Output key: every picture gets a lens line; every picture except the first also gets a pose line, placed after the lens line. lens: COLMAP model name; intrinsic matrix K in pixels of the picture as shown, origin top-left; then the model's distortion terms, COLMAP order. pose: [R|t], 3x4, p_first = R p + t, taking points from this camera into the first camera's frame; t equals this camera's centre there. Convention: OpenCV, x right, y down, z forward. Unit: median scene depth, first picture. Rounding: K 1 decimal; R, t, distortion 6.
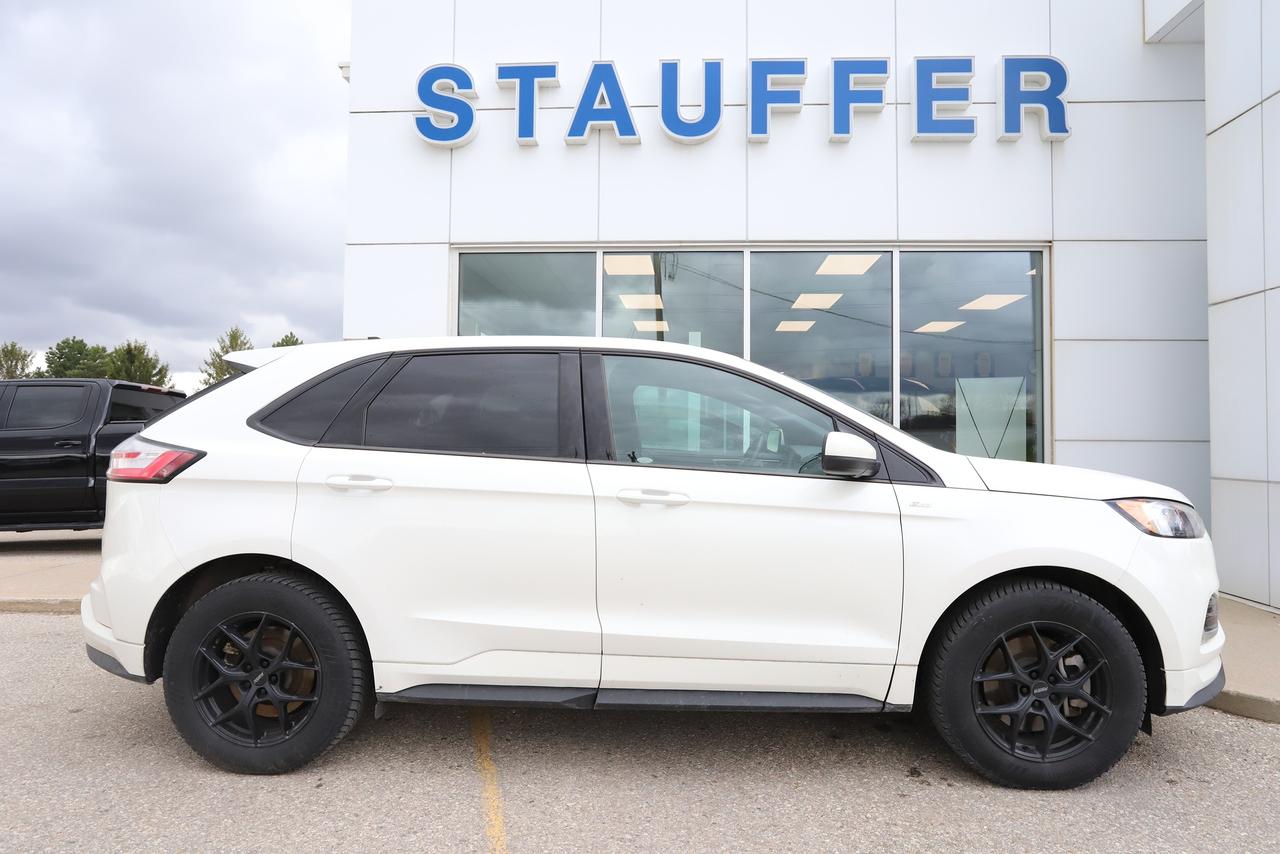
lens RADIAL K [[778.6, 0, 640.0], [0, 778.6, 427.0], [0, 0, 1]] dist [-0.004577, -0.000469]
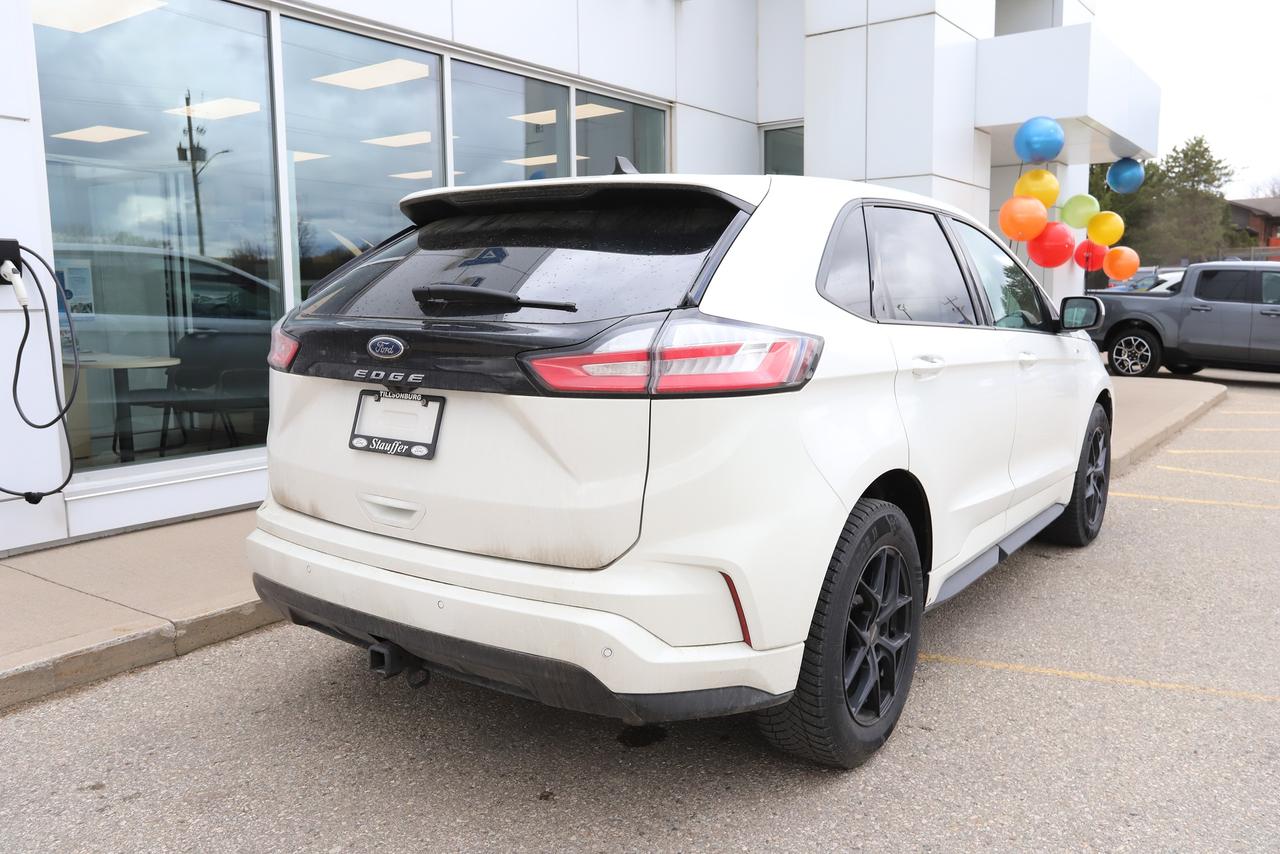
lens RADIAL K [[985.3, 0, 640.0], [0, 985.3, 427.0], [0, 0, 1]] dist [0.019304, 0.005076]
pose [[0.542211, -0.123009, 0.831189, -1.425456], [0.000706, 0.989292, 0.145947, -0.016968], [-0.840242, -0.078547, 0.536492, 0.710234]]
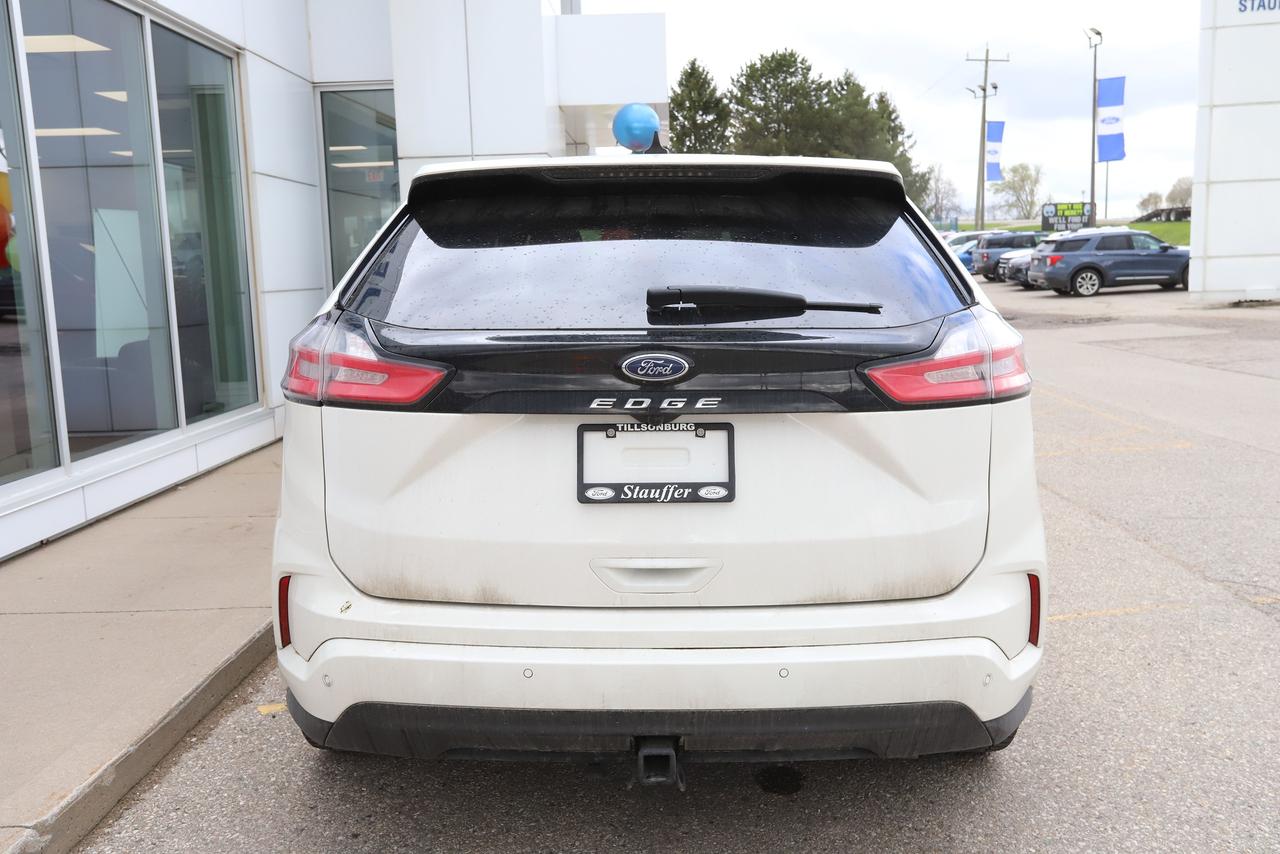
lens RADIAL K [[1080.3, 0, 640.0], [0, 1080.3, 427.0], [0, 0, 1]] dist [-0.007809, 0.057104]
pose [[-0.026783, -0.152722, 0.987906, -1.556791], [0.008765, 0.988187, 0.153003, -0.032825], [-0.999603, 0.012757, -0.025128, 1.395362]]
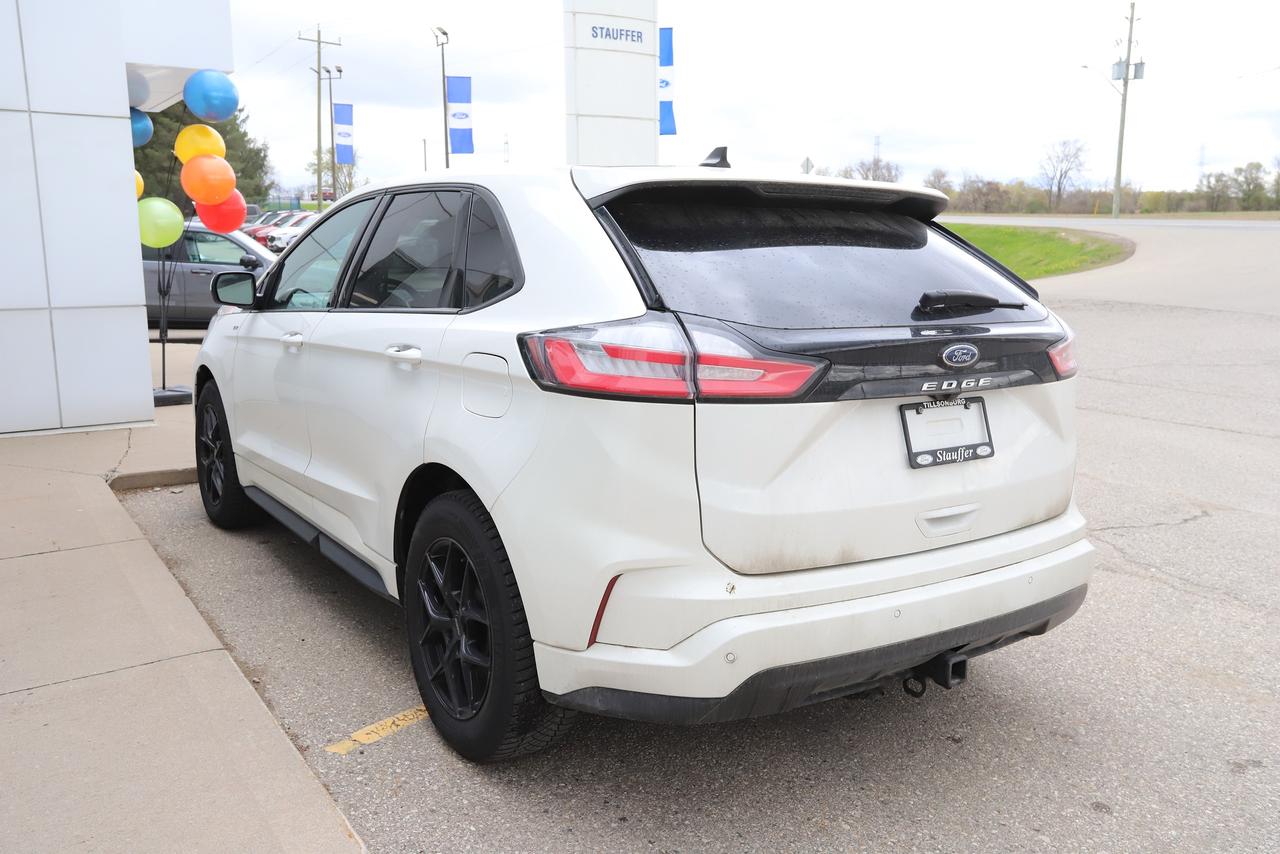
lens RADIAL K [[1080.3, 0, 640.0], [0, 1080.3, 427.0], [0, 0, 1]] dist [-0.007809, 0.057104]
pose [[-0.595266, -0.145712, 0.790207, -1.403005], [-0.017083, 0.985493, 0.168854, -0.052114], [-0.803347, 0.087014, -0.589119, 2.145638]]
